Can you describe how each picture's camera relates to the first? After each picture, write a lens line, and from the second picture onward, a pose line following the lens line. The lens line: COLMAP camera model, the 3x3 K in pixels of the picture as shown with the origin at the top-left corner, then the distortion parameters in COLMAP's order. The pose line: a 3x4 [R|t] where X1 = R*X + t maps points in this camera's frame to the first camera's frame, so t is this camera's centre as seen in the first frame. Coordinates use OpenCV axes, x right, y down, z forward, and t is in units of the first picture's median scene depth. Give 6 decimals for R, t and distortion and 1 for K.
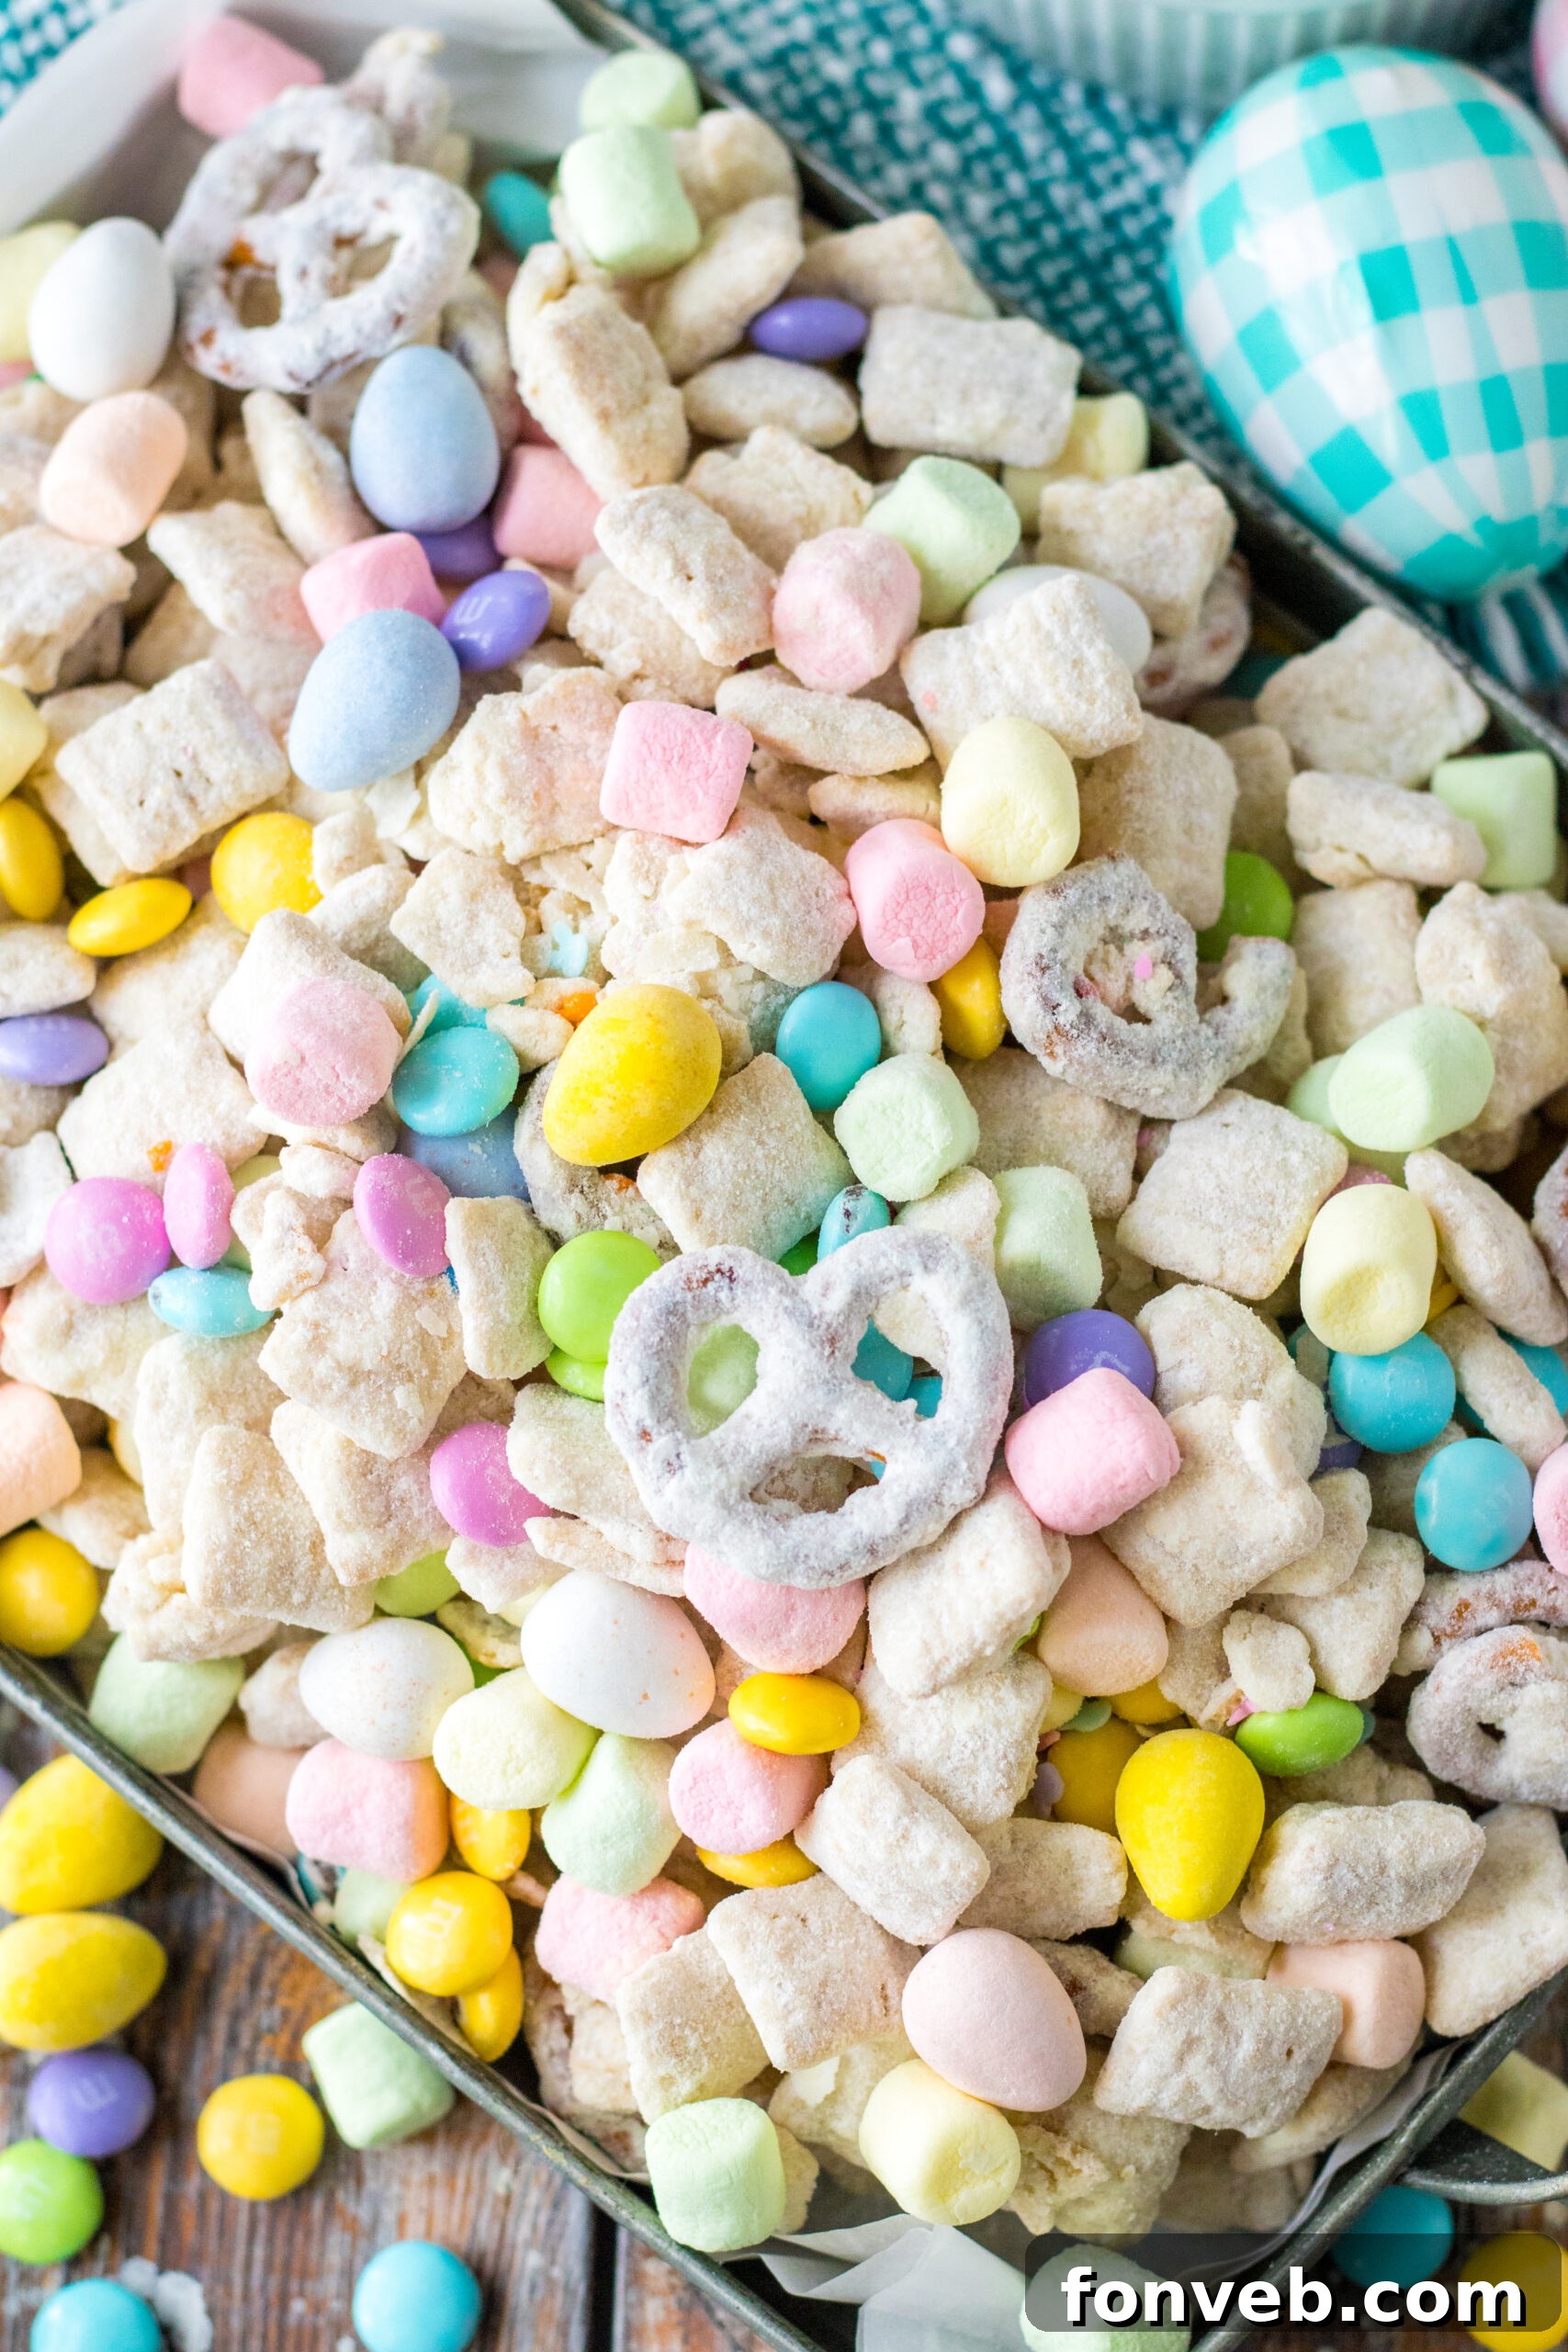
lens RADIAL K [[5795.7, 0, 784.0], [0, 5795.7, 1176.0], [0, 0, 1]] dist [-0.089655, -0.306658]
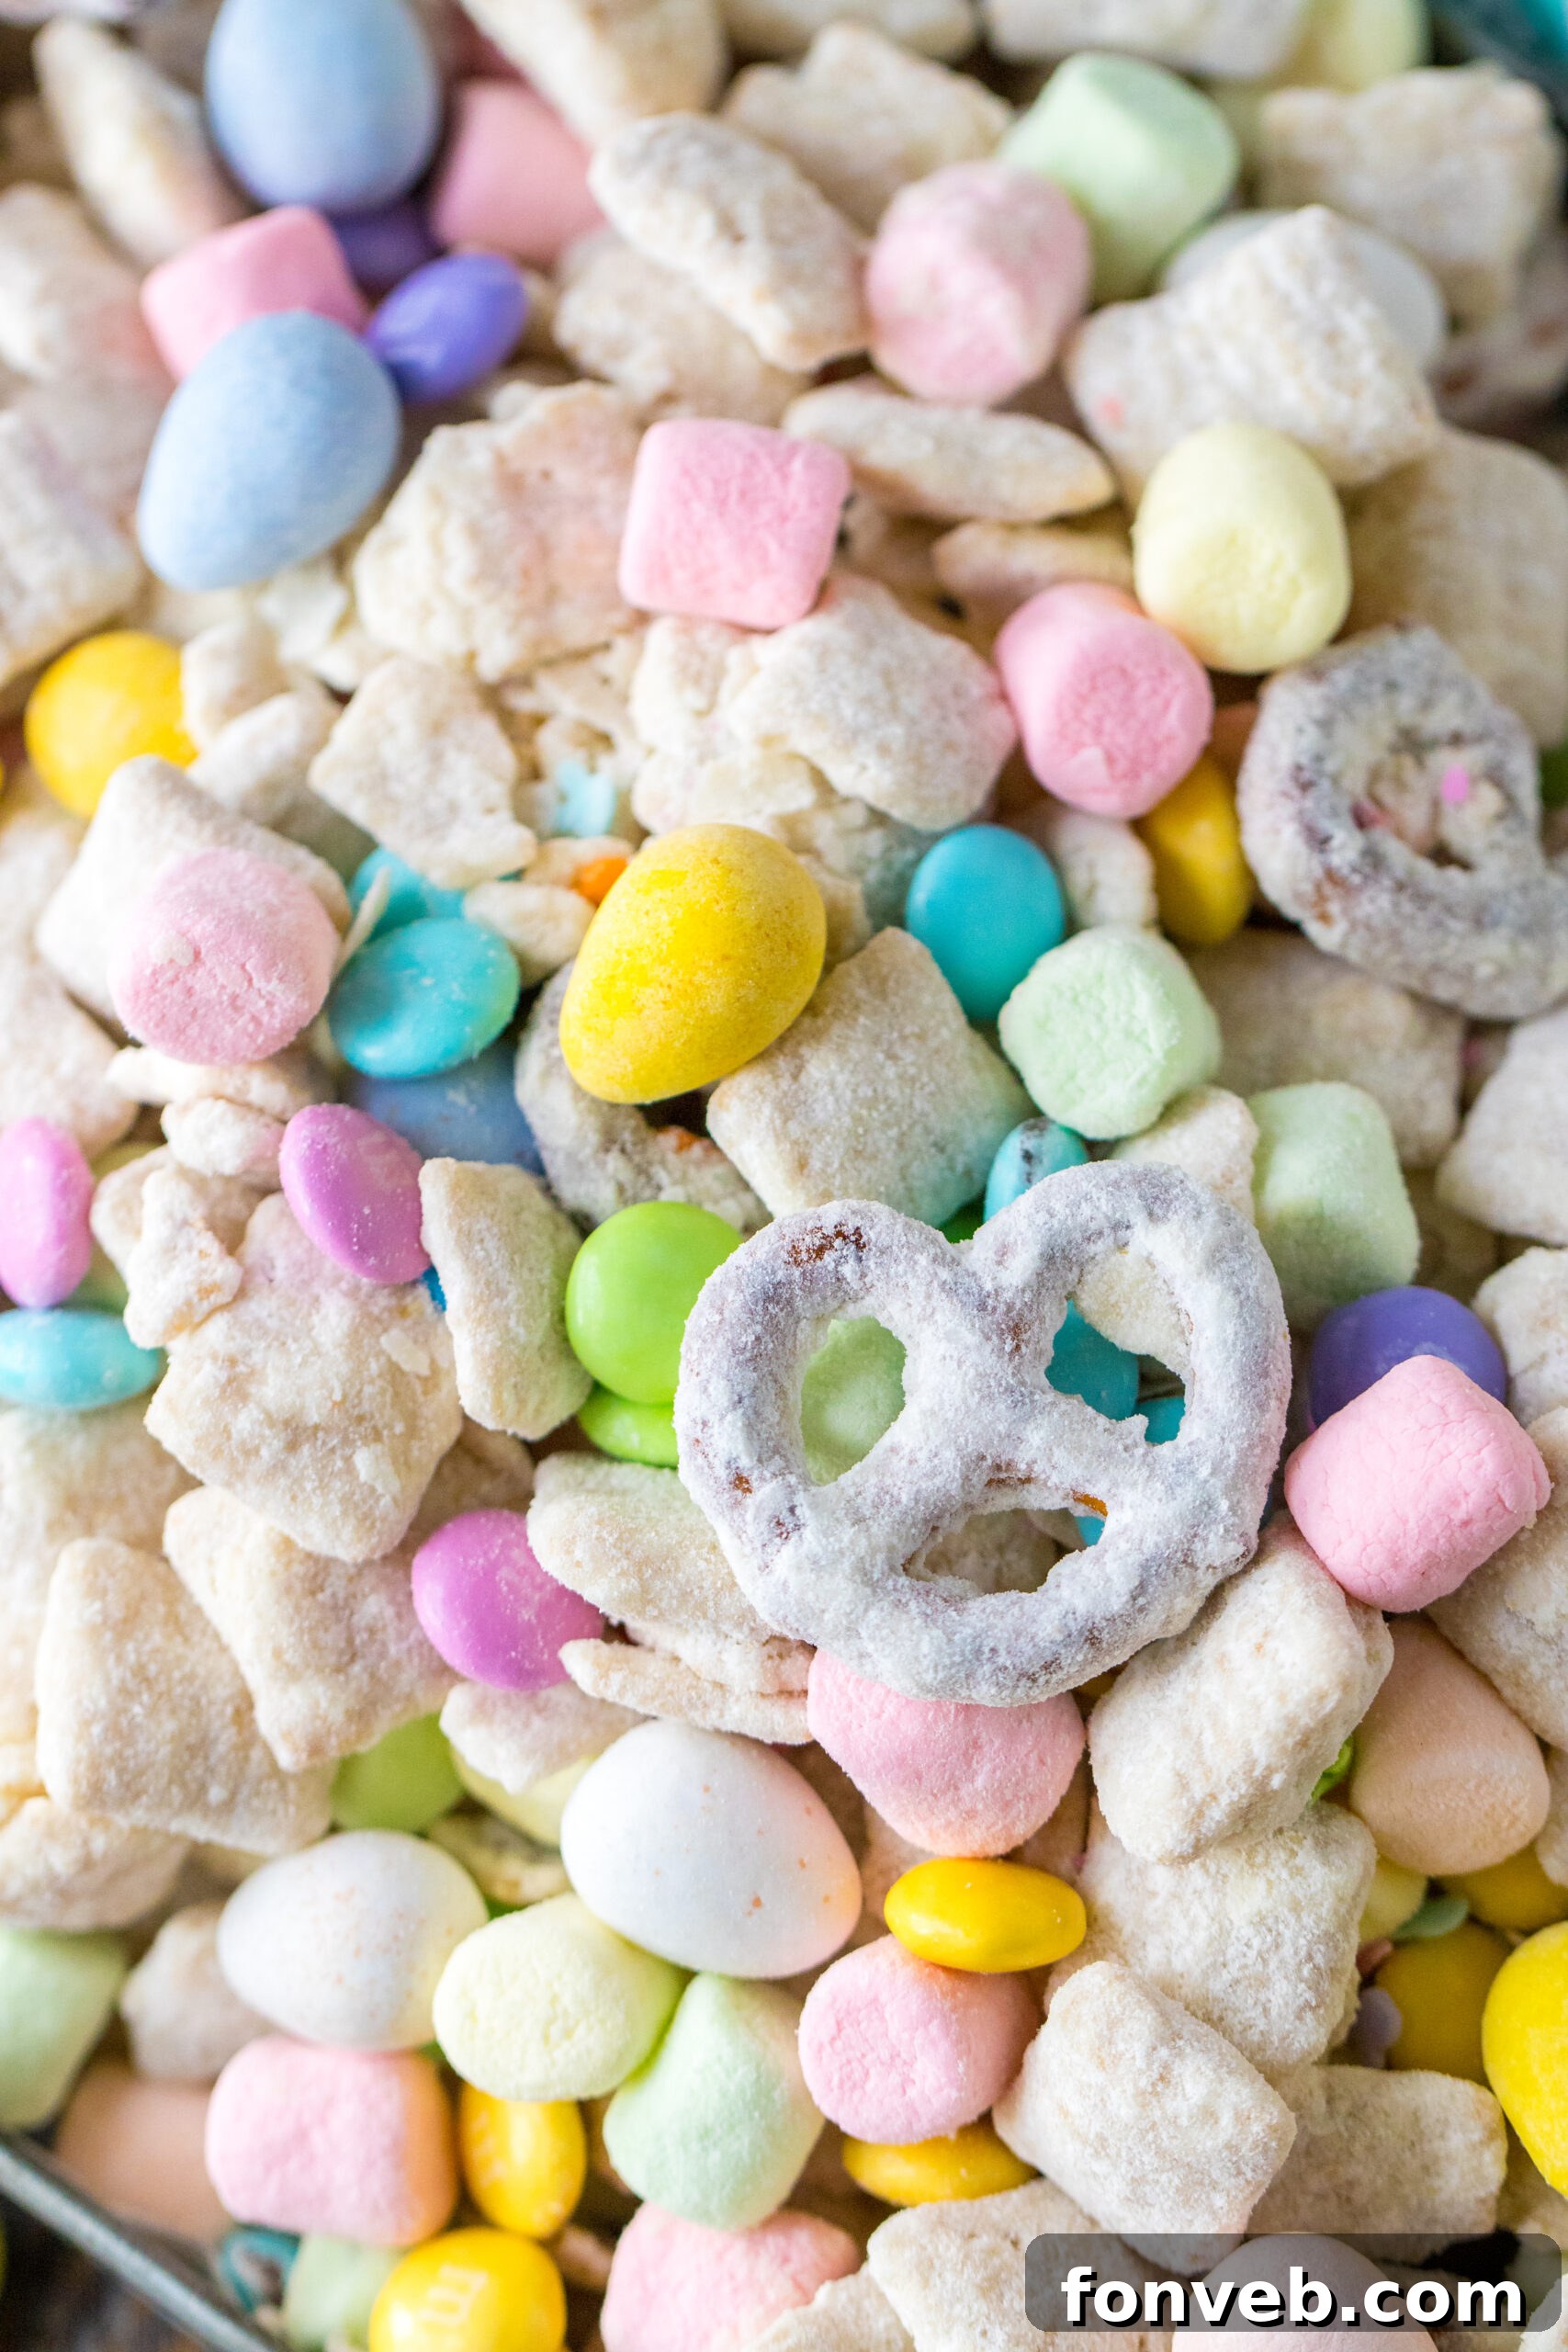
lens RADIAL K [[11907.1, 0, 699.6], [0, 11907.1, 1035.7], [0, 0, 1]] dist [0.141034, -7.548922]
pose [[0.998861, -0.047619, -0.002940, -0.021476], [0.046951, 0.992049, -0.116768, 0.147576], [0.008477, 0.116497, 0.993155, -0.345754]]
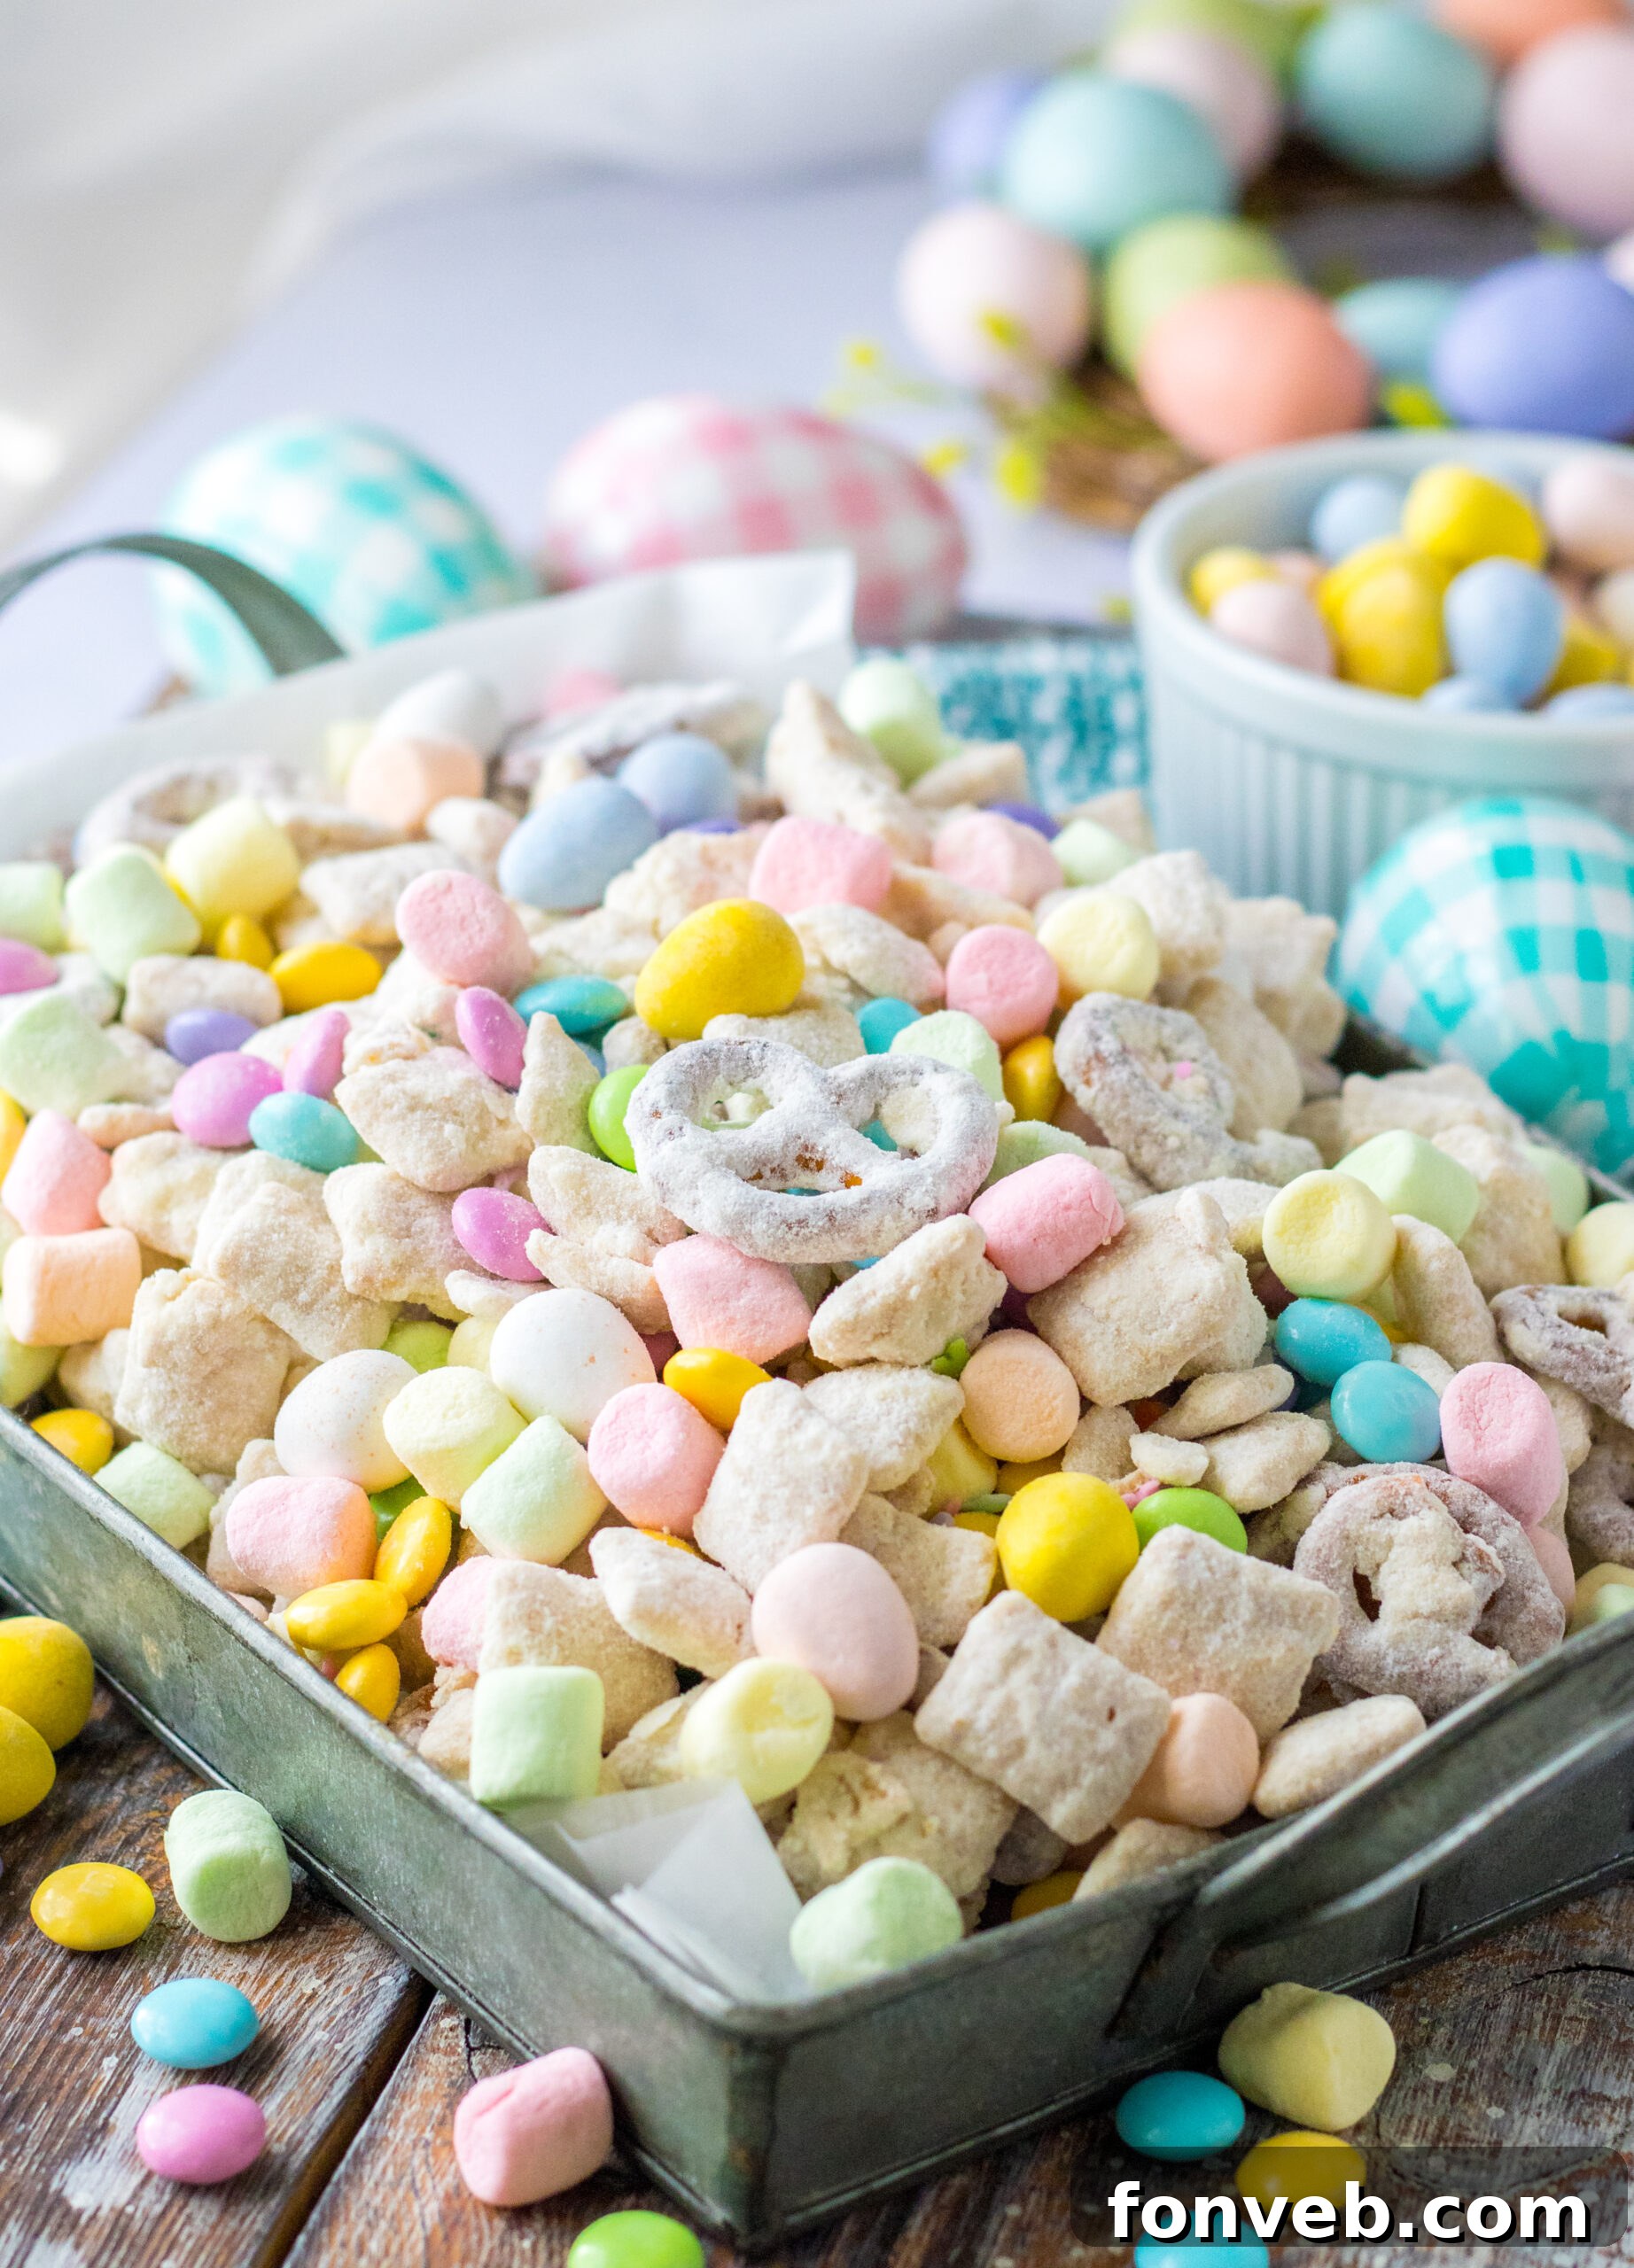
lens RADIAL K [[6737.7, 0, 817.0], [0, 6737.7, 1134.0], [0, 0, 1]] dist [0.007097, -2.112576]
pose [[0.971760, 0.170426, -0.163212, 0.210225], [-0.235833, 0.677598, -0.696595, 0.908597], [-0.008126, 0.715413, 0.698654, 0.095760]]
